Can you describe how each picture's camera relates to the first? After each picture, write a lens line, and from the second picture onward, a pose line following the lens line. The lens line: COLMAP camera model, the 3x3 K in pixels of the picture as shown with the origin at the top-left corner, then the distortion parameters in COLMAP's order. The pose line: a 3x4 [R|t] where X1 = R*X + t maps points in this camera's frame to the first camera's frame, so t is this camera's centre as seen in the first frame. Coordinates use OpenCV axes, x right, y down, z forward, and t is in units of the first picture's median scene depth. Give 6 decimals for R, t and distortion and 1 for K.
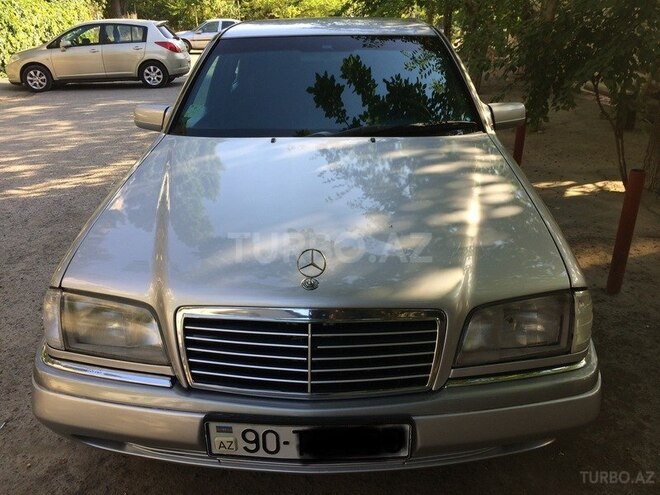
lens RADIAL K [[566.6, 0, 329.9], [0, 566.6, 246.9], [0, 0, 1]] dist [0.072012, -0.099238]
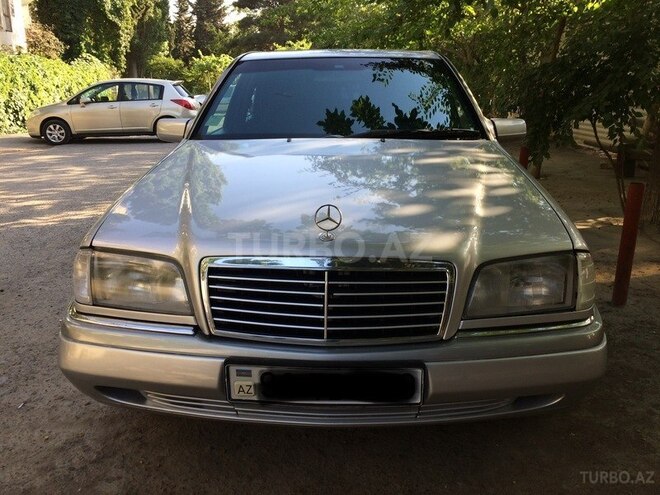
lens RADIAL K [[566.6, 0, 329.9], [0, 566.6, 246.9], [0, 0, 1]] dist [0.072012, -0.099238]
pose [[0.999939, 0.005070, -0.009822, -0.013974], [-0.006114, 0.993986, -0.109341, 0.151905], [0.009209, 0.109394, 0.993956, -0.042863]]
